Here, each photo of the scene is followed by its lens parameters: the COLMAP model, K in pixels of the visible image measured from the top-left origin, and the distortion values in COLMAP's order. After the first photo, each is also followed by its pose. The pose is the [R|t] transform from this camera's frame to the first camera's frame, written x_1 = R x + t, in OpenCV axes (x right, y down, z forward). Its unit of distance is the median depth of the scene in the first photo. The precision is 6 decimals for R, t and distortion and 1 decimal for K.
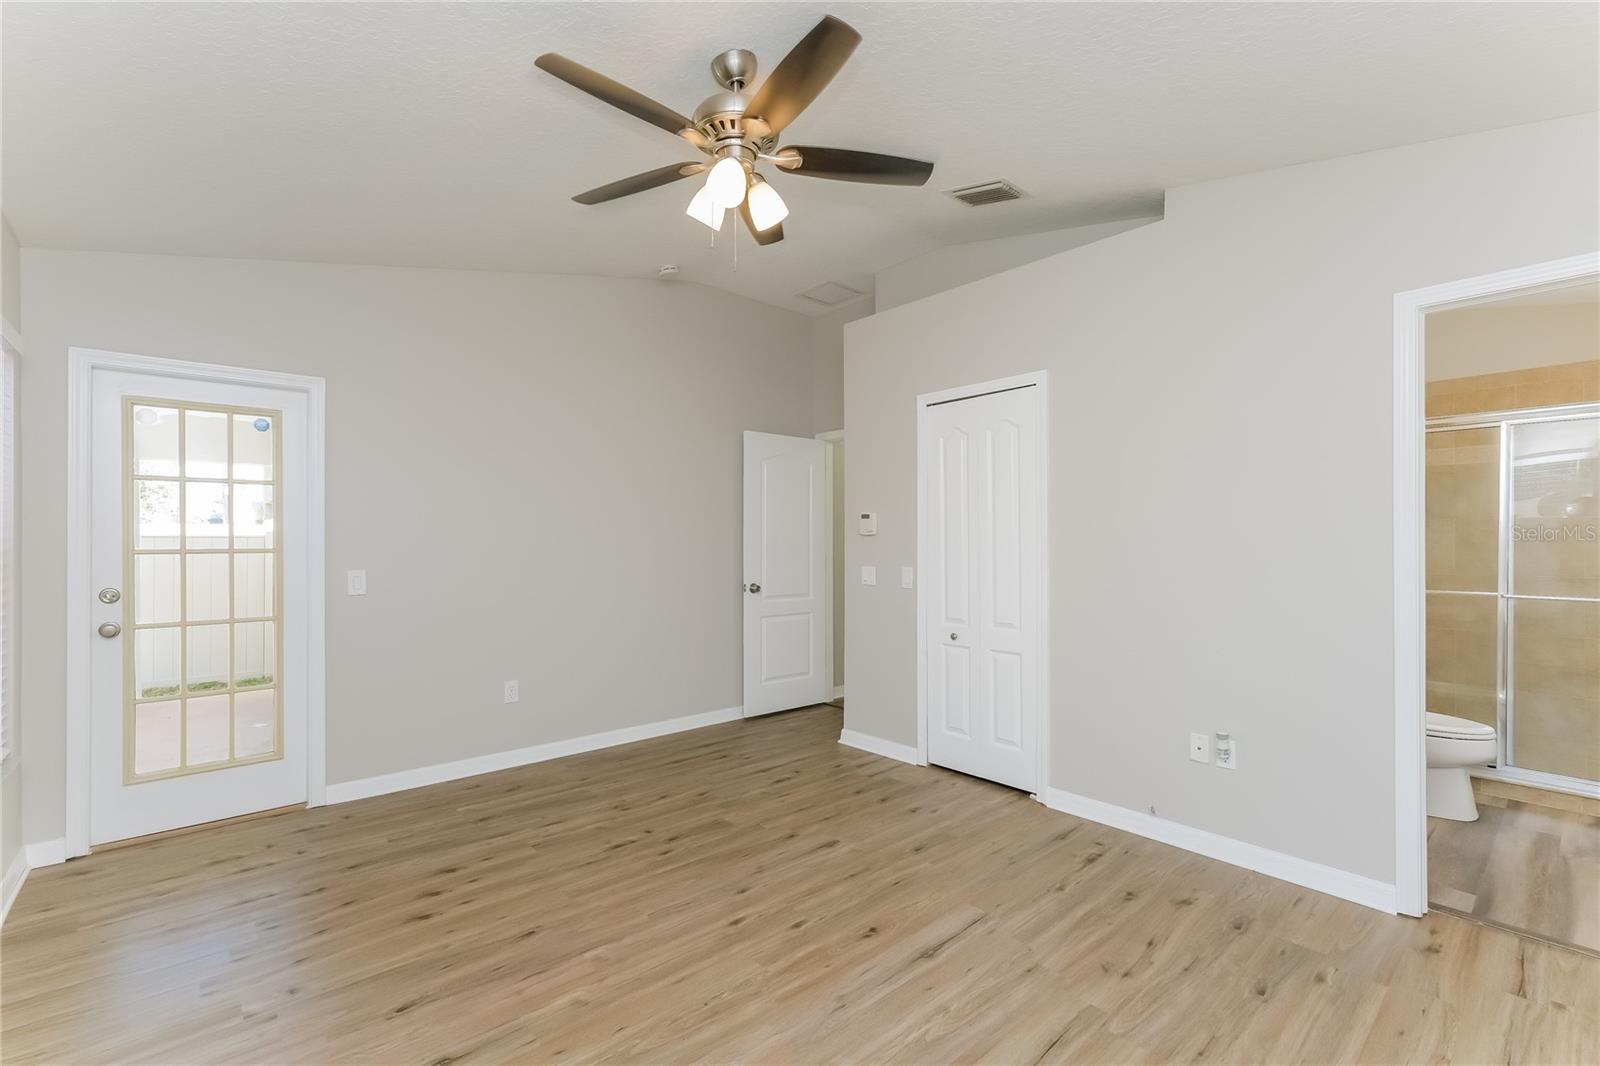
lens RADIAL K [[685.2, 0, 793.5], [0, 685.2, 532.0], [0, 0, 1]] dist [-0.000643, -0.000064]
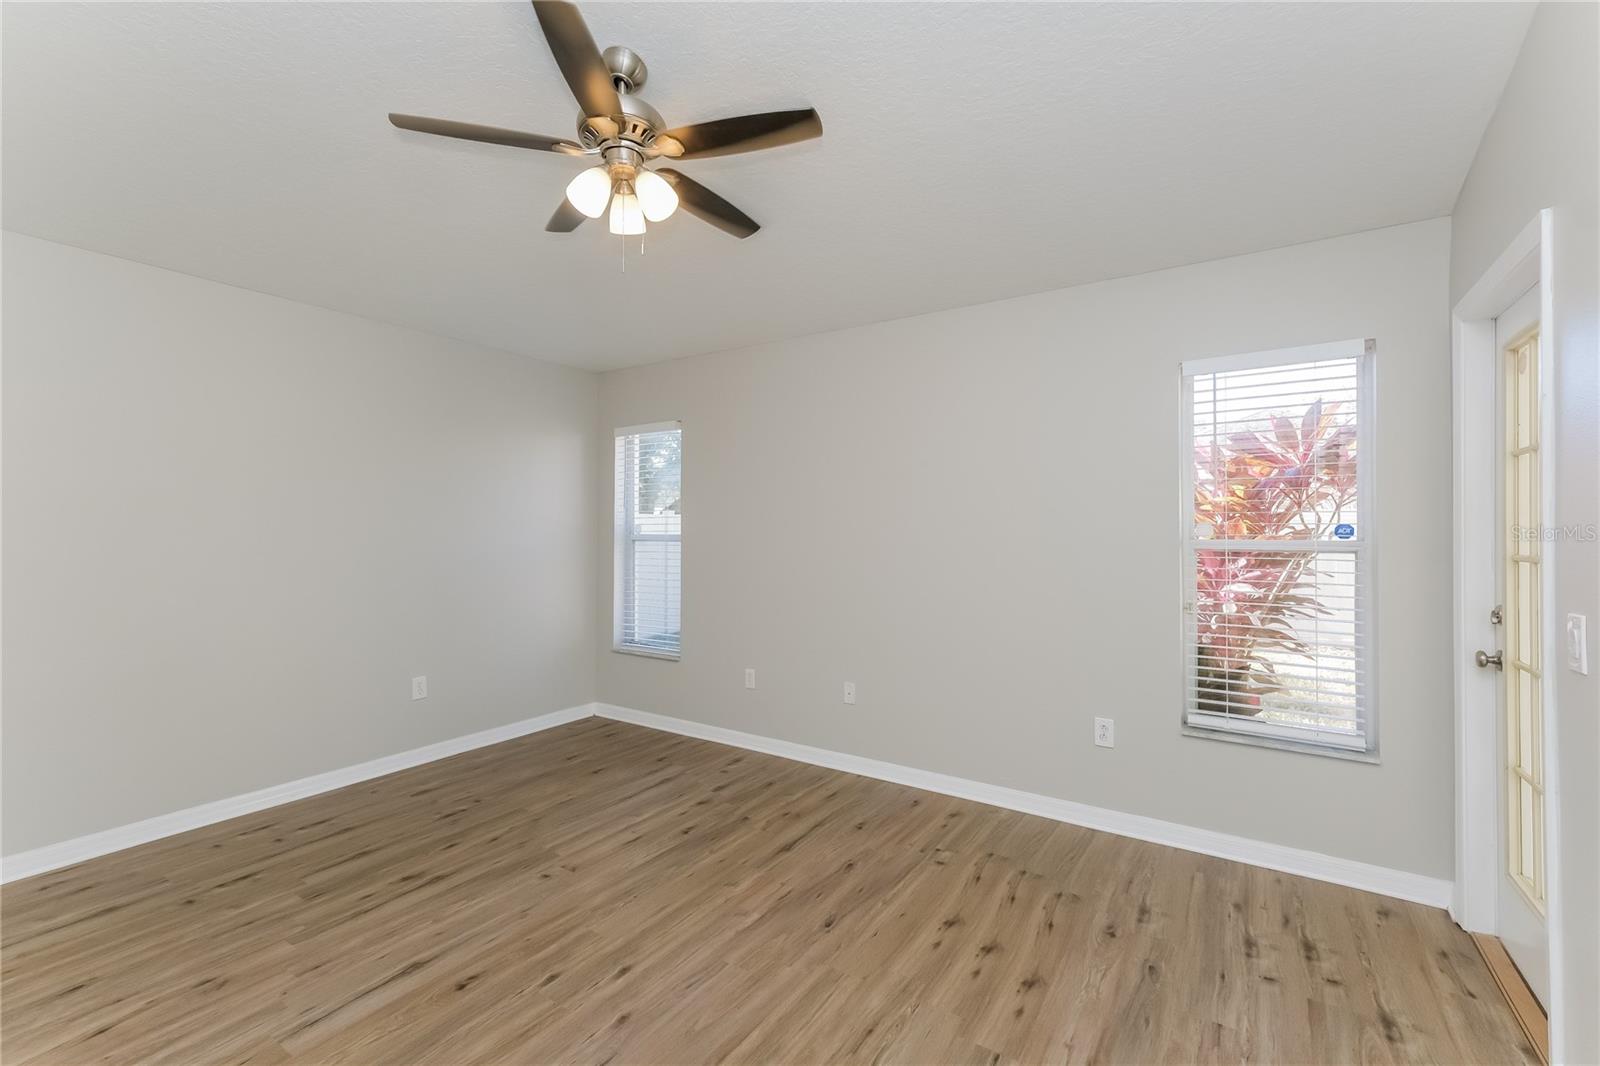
lens RADIAL K [[685.2, 0, 793.5], [0, 685.2, 532.0], [0, 0, 1]] dist [-0.000643, -0.000064]
pose [[-0.965928, -0.002643, -0.258798, -0.067453], [0.000856, 0.999910, -0.013403, 0.011423], [0.258810, -0.013168, -0.965839, 2.000947]]
